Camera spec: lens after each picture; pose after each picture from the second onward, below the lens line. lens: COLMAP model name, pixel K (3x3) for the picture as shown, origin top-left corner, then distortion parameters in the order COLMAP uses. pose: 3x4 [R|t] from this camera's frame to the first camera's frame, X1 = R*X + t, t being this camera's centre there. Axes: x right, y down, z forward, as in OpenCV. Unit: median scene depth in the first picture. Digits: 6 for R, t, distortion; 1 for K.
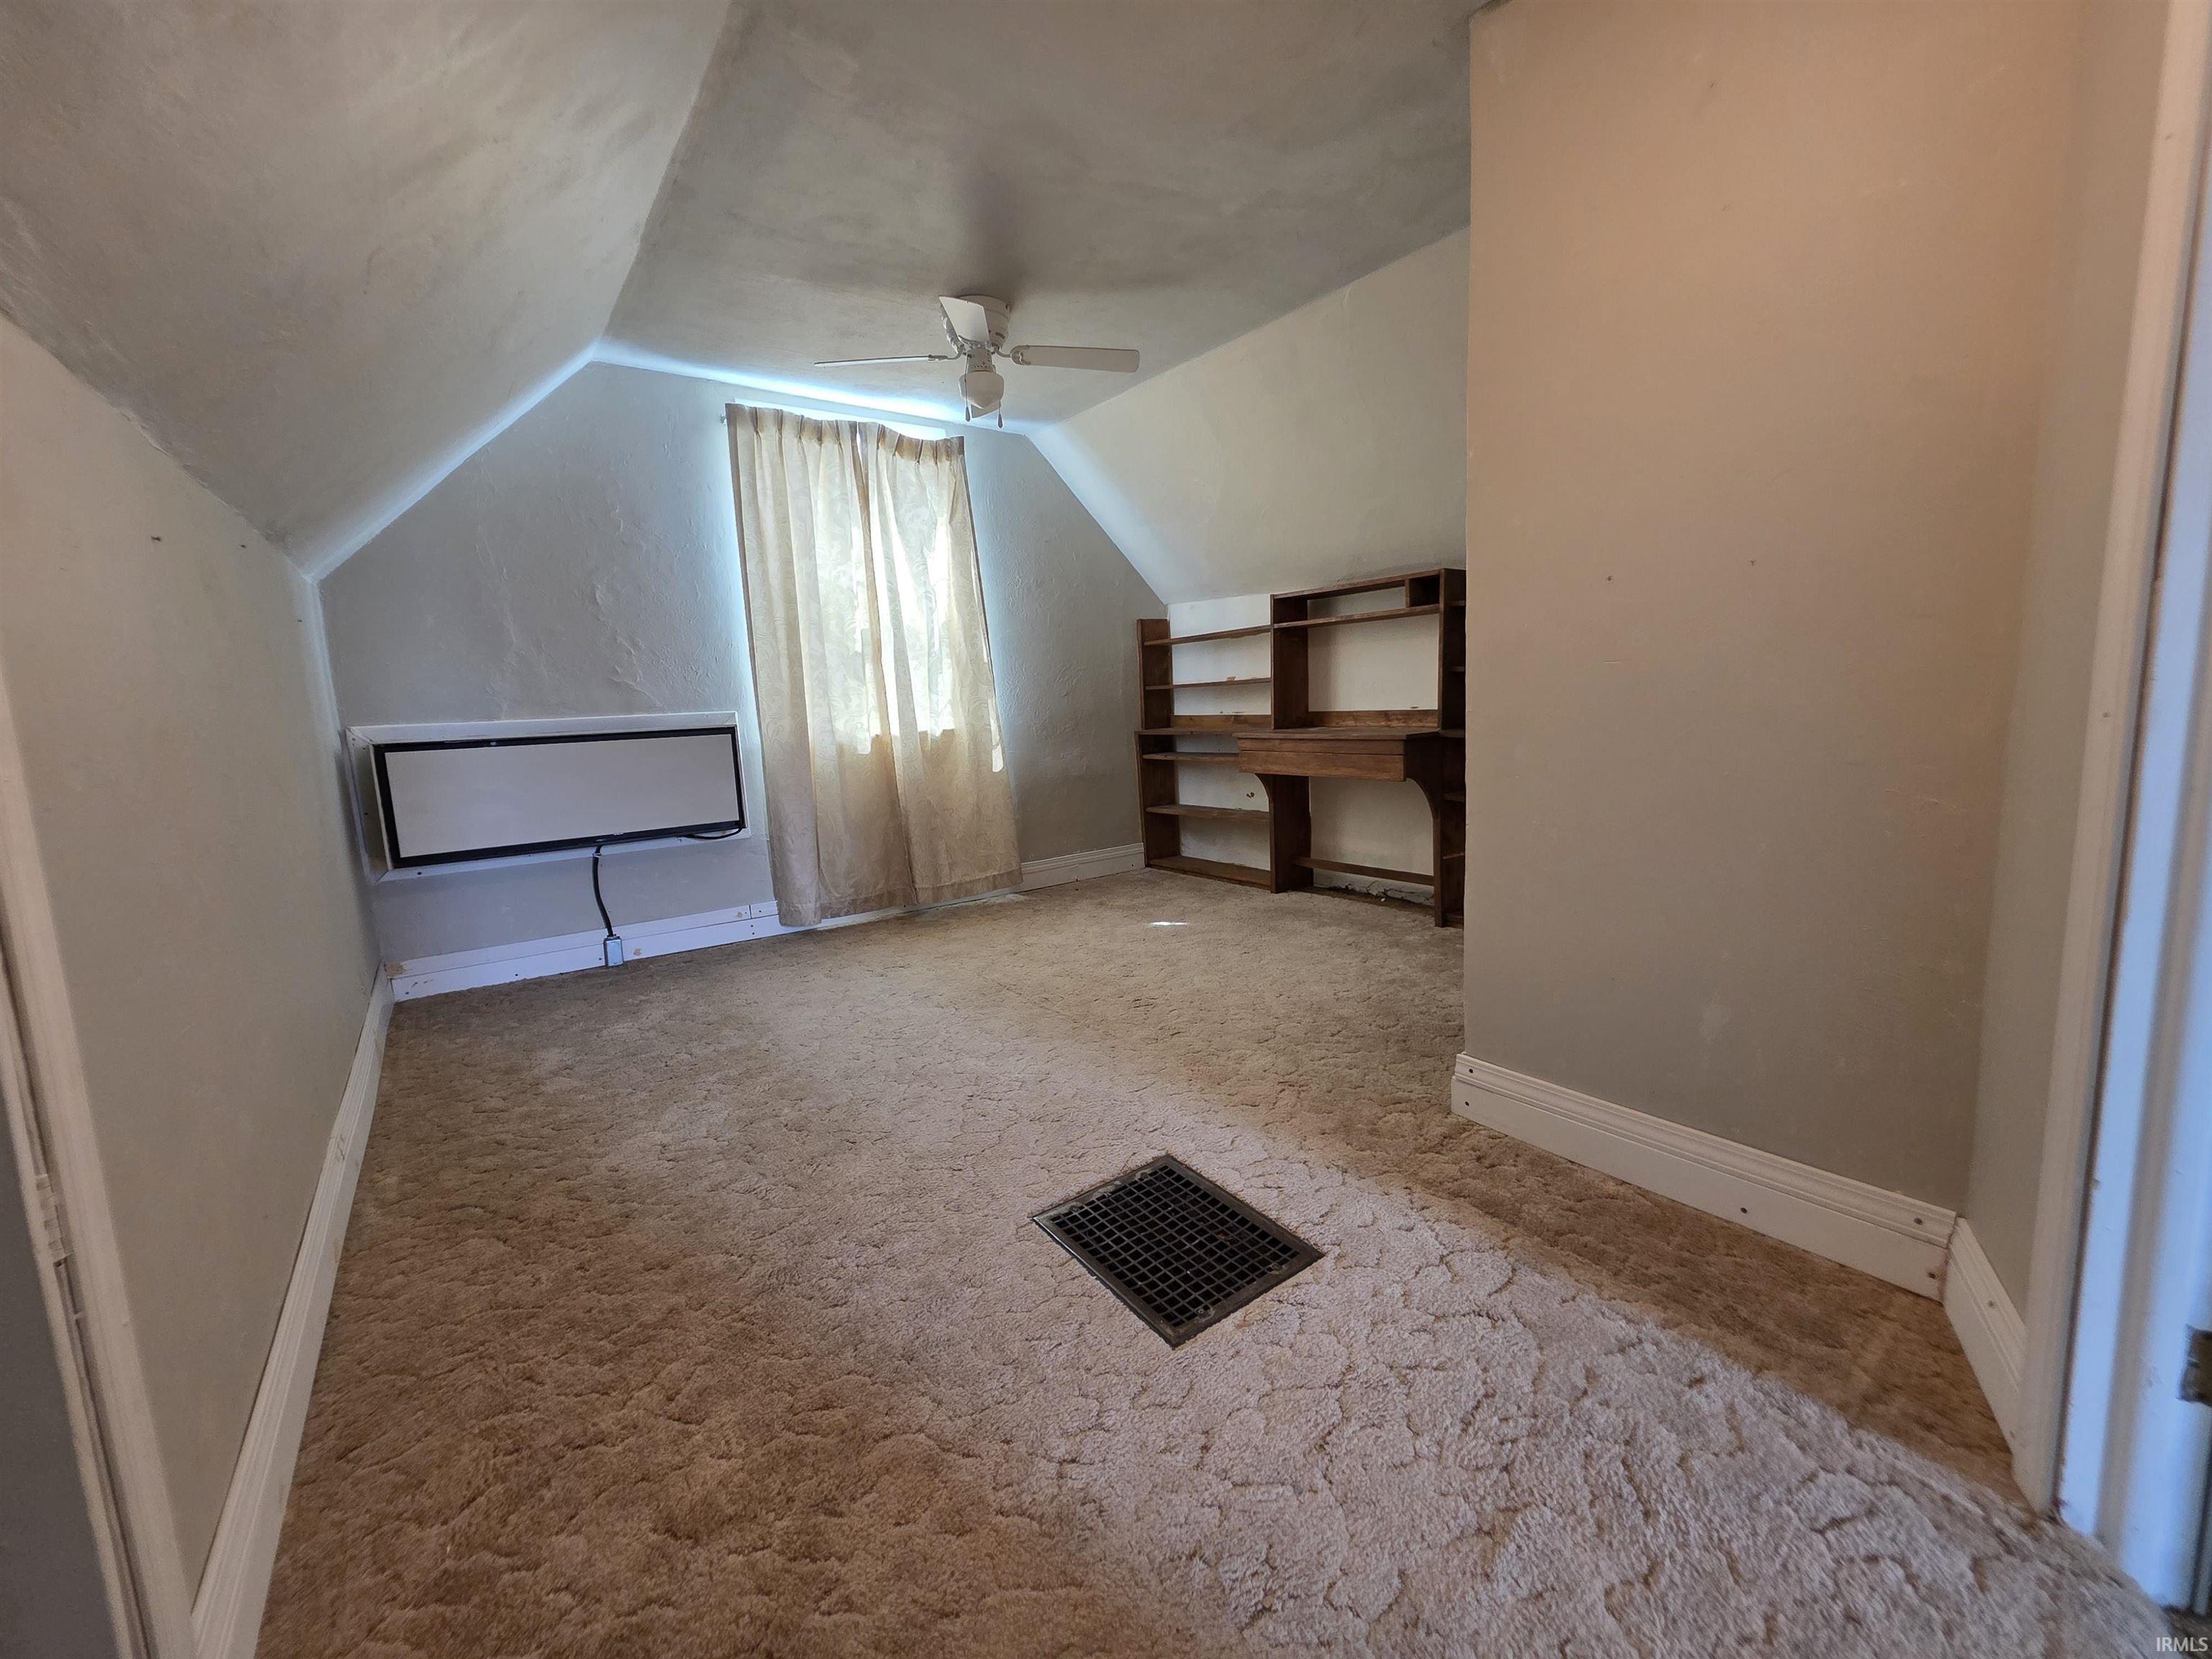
lens RADIAL K [[887.3, 0, 1086.4], [0, 887.3, 814.8], [0, 0, 1]] dist [0.001220, 0.000093]
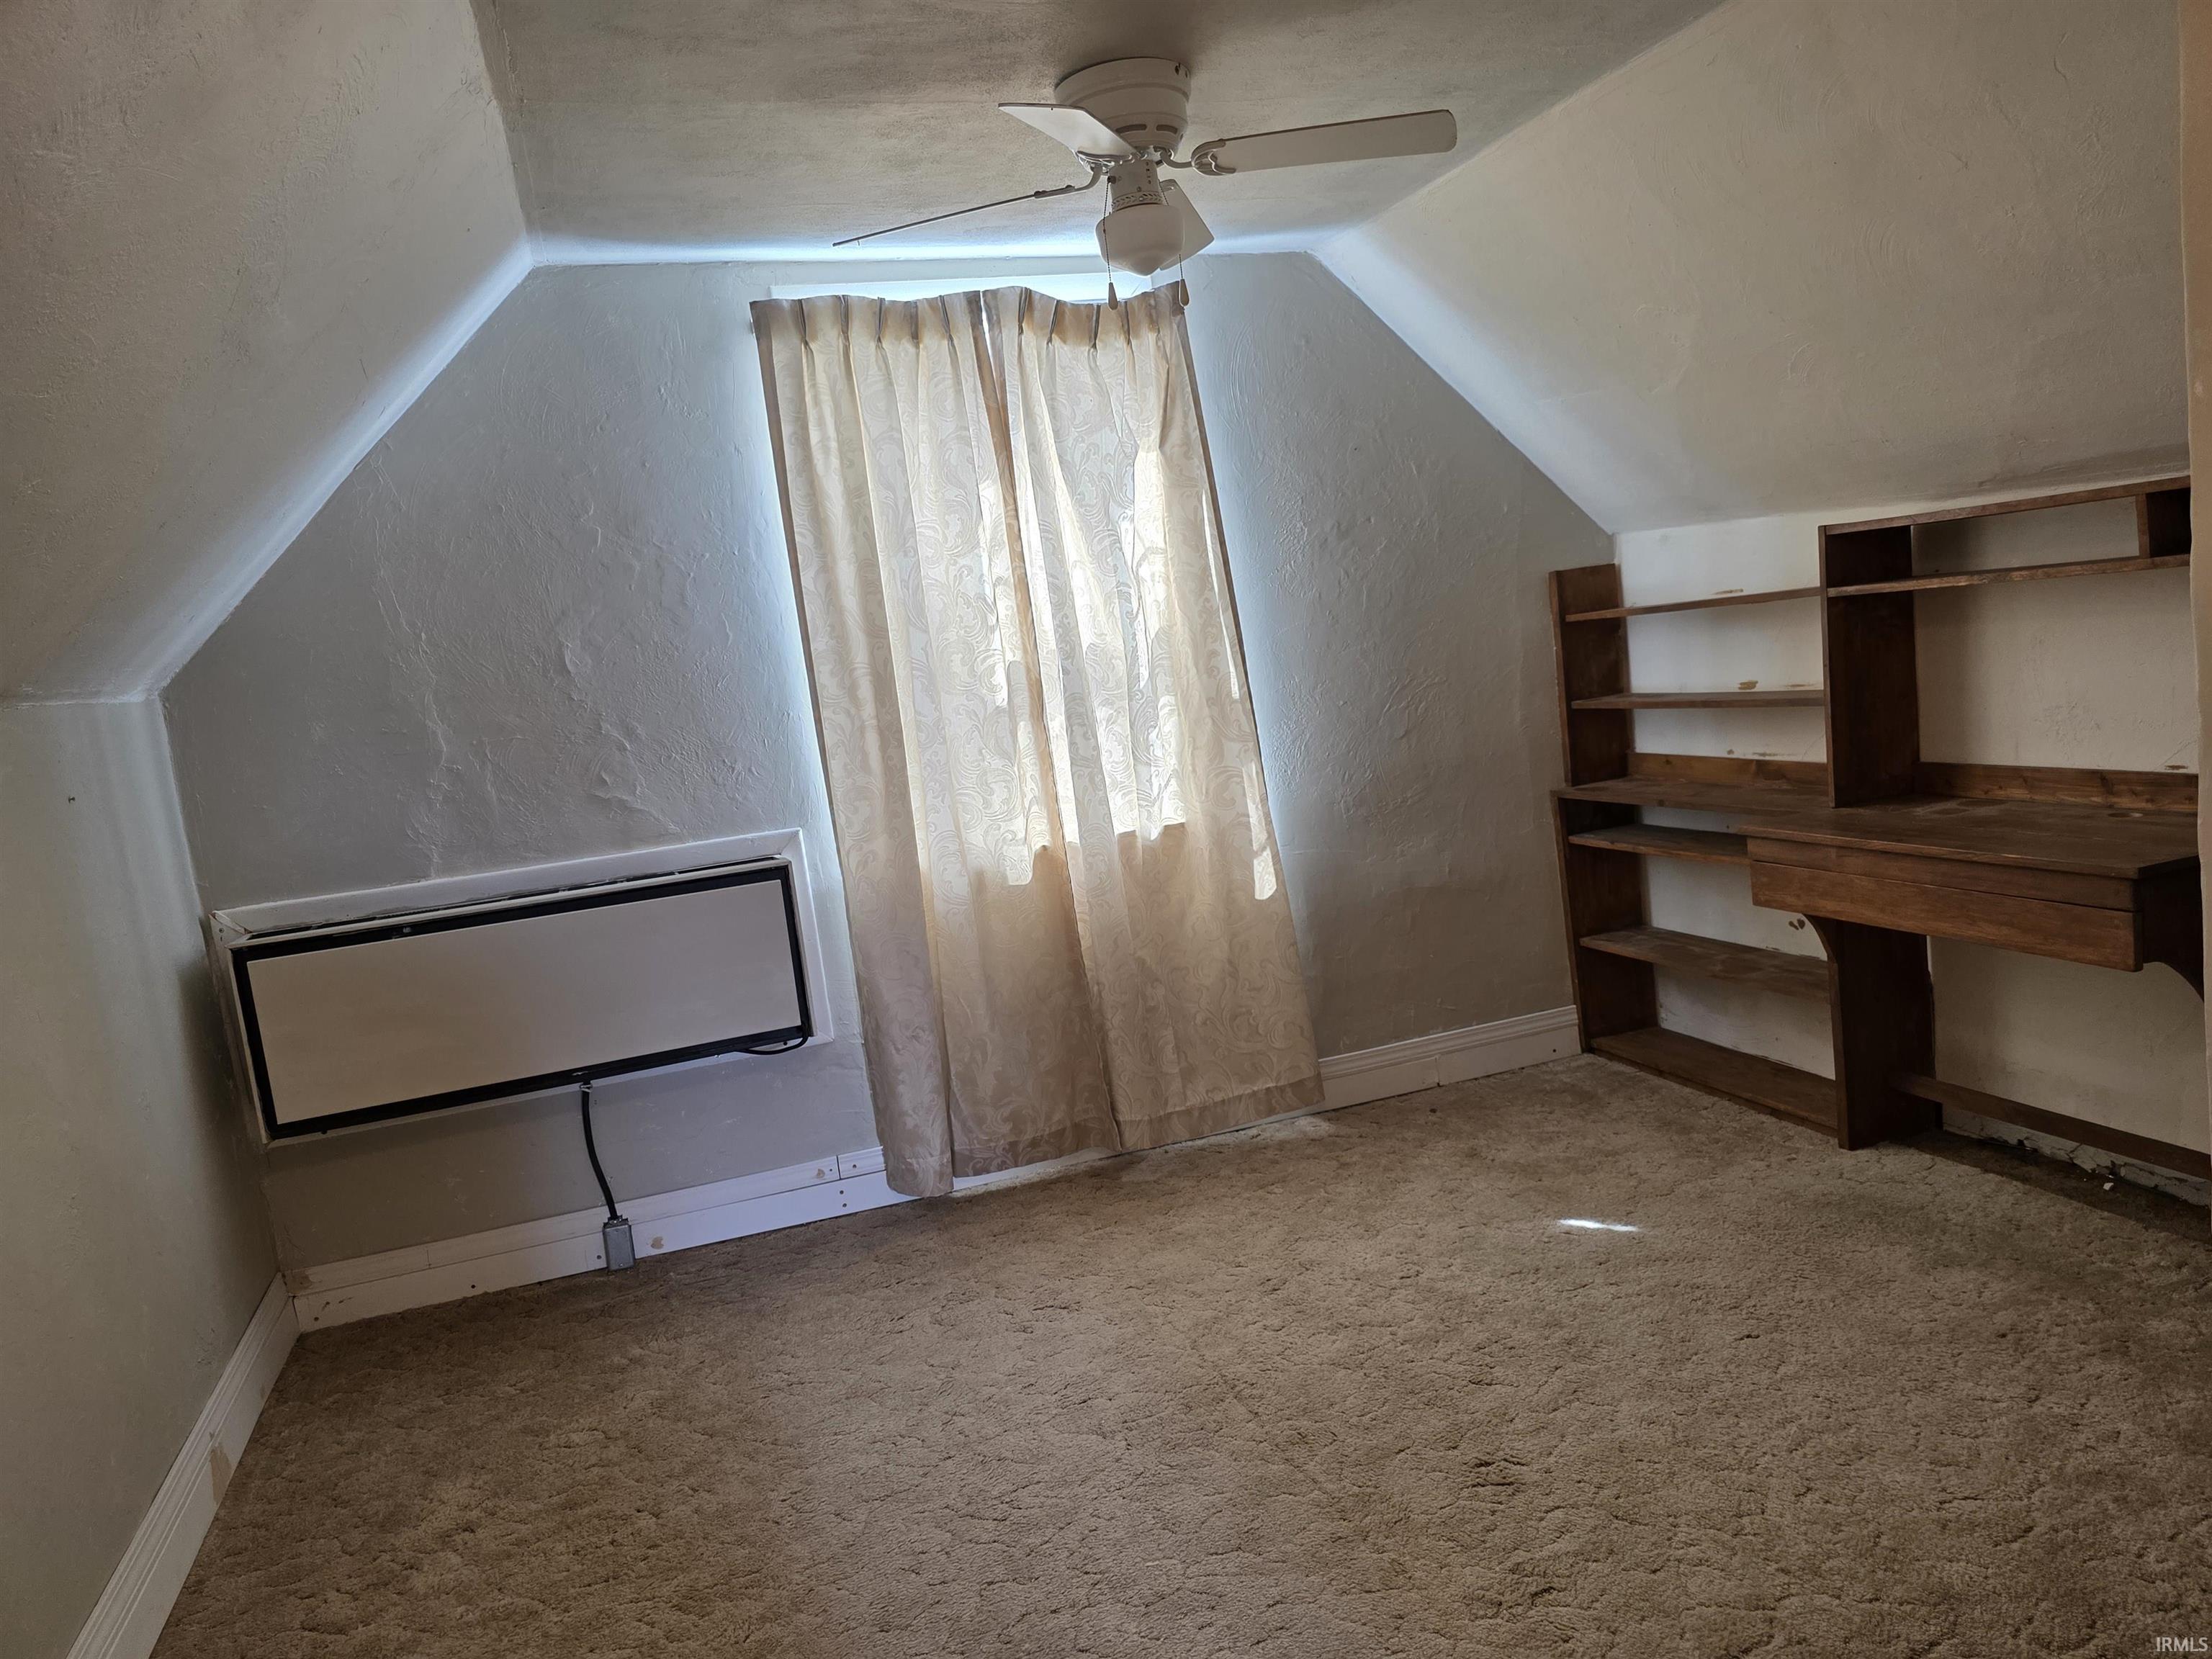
lens RADIAL K [[1489.1, 0, 1103.2], [0, 1489.1, 843.3], [0, 0, 1]] dist [0.060677, -0.052812]
pose [[0.952541, -0.025967, -0.303302, 0.093113], [0.034338, 0.999161, 0.022300, -0.123124], [0.302469, -0.031657, 0.952633, 0.128161]]
